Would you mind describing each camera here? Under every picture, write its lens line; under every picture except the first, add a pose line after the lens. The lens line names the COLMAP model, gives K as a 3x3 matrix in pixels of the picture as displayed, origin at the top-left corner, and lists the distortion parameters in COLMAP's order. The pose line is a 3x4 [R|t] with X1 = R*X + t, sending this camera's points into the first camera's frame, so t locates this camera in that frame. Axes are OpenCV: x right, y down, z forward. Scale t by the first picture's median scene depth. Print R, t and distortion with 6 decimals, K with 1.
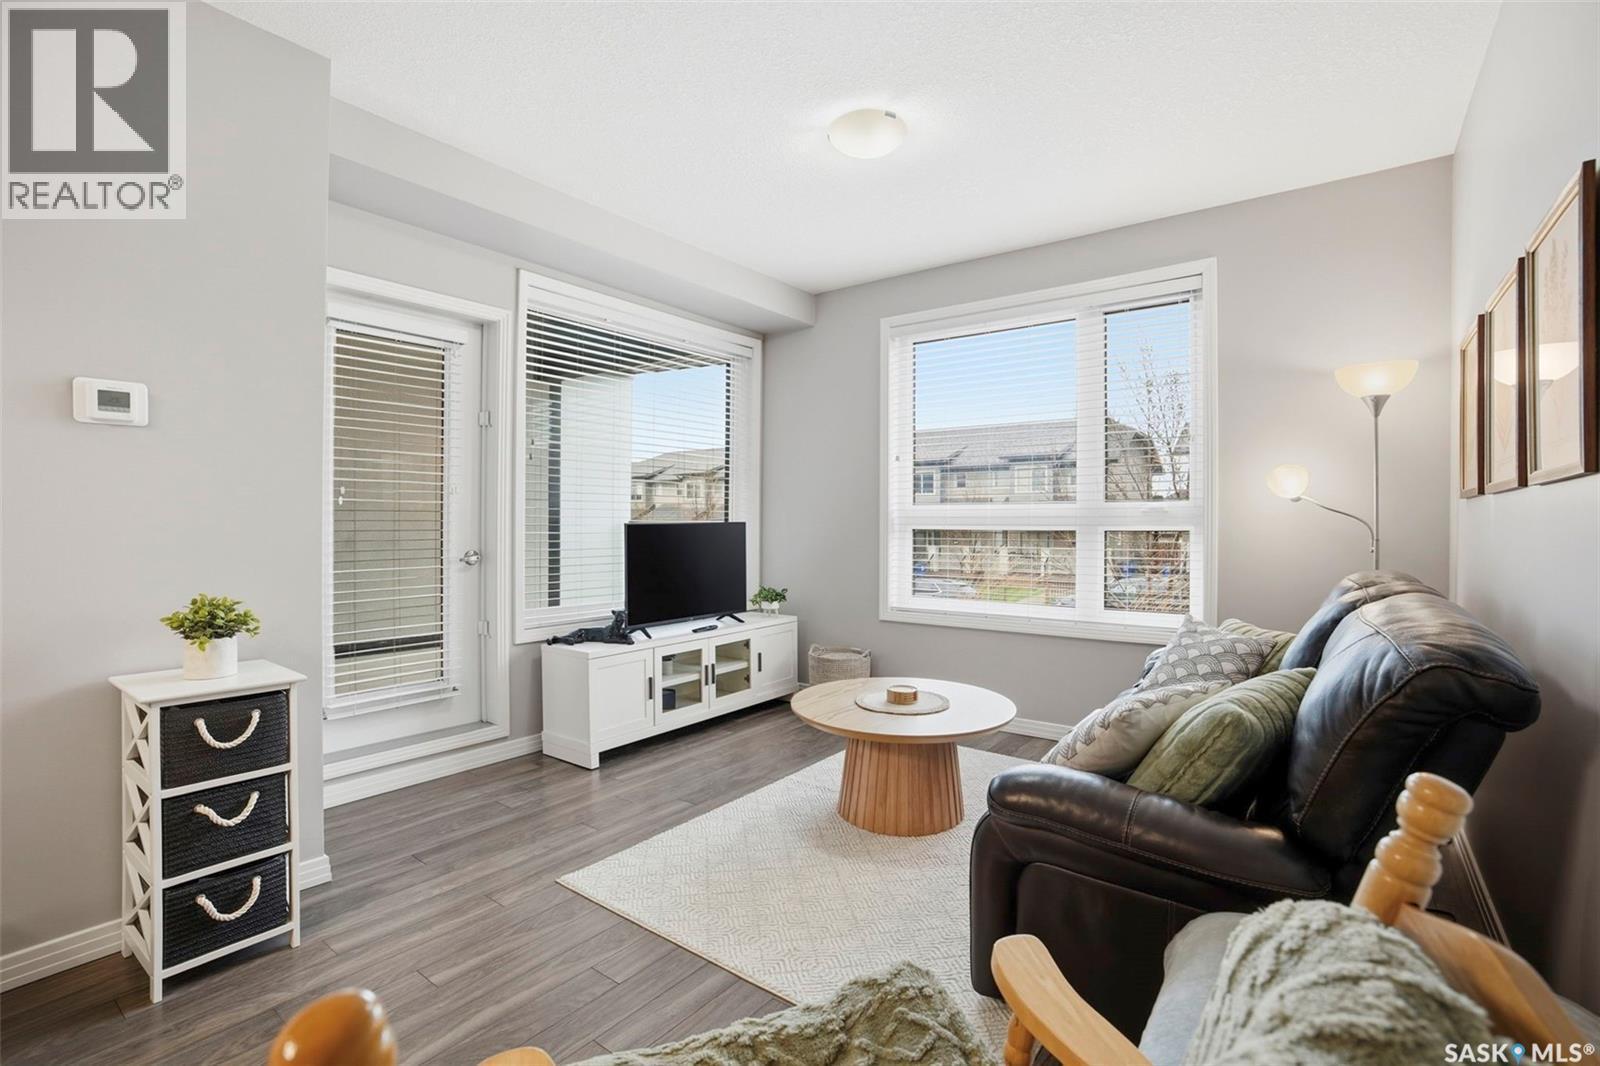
lens RADIAL K [[757.6, 0, 786.6], [0, 757.6, 521.4], [0, 0, 1]] dist [-0.025474, 0.004680]
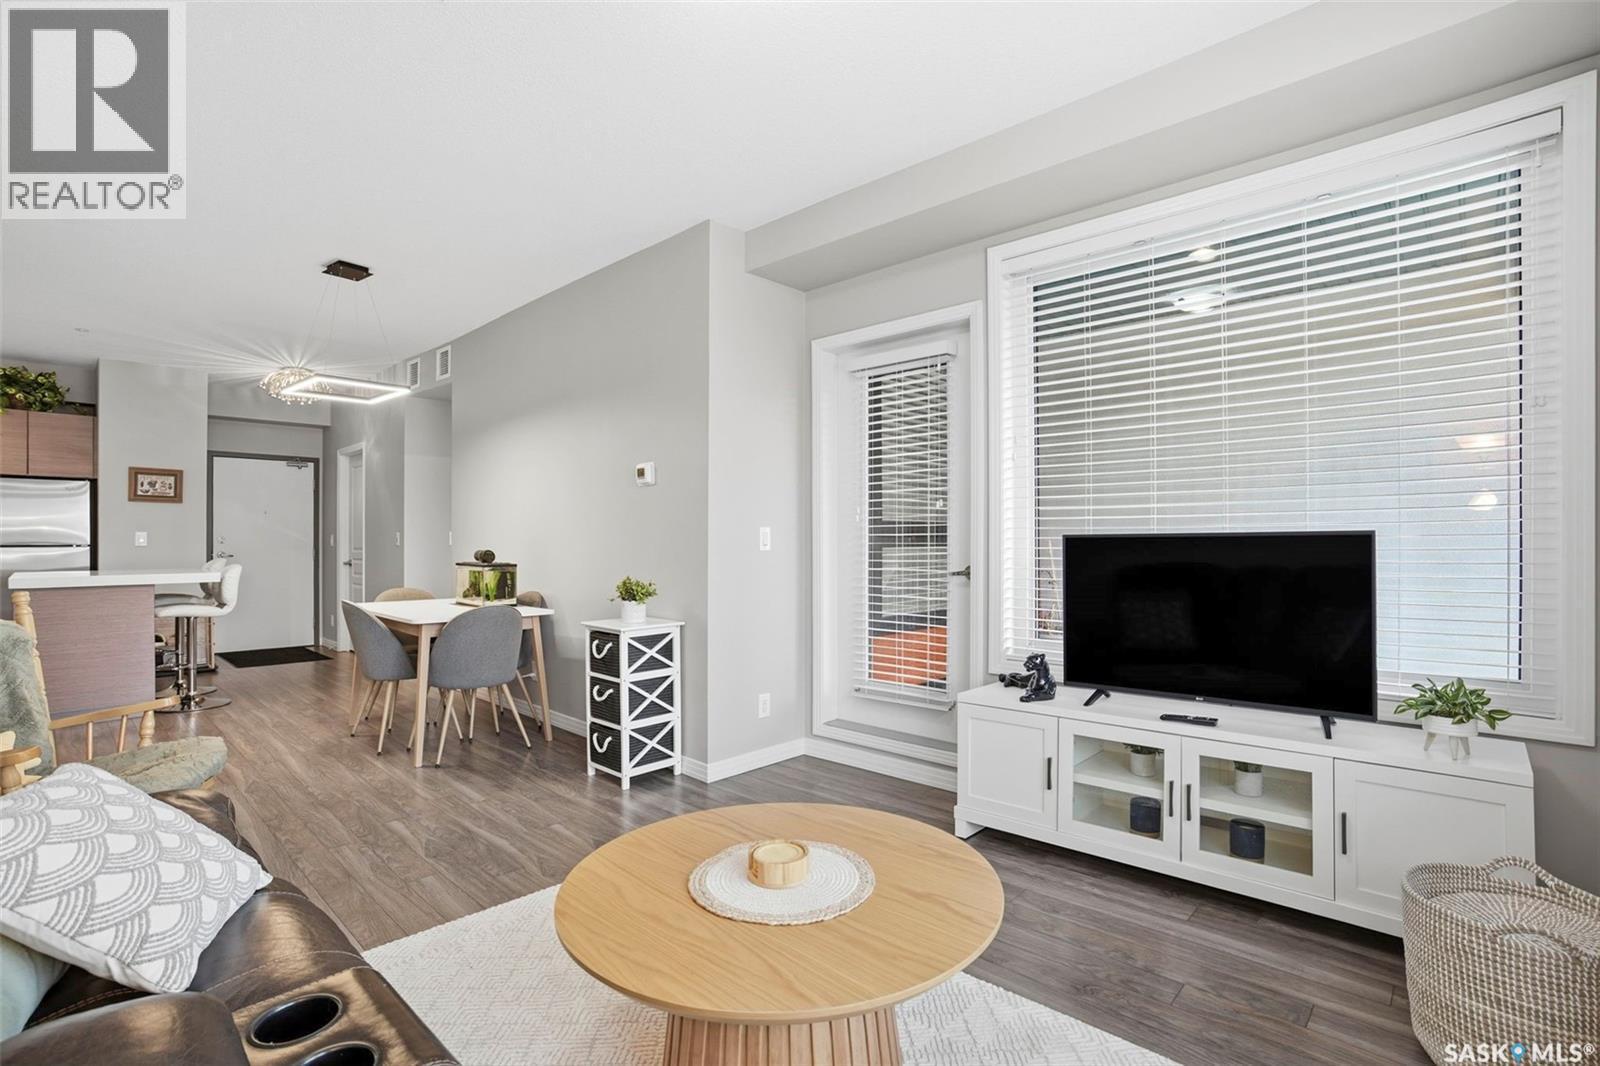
lens RADIAL K [[757.6, 0, 794.8], [0, 757.6, 541.6], [0, 0, 1]] dist [-0.025474, 0.004680]
pose [[-0.101590, -0.006838, -0.994803, 0.518543], [-0.001667, 0.999976, -0.006703, 0.014416], [0.994825, 0.000977, -0.101599, 0.822519]]
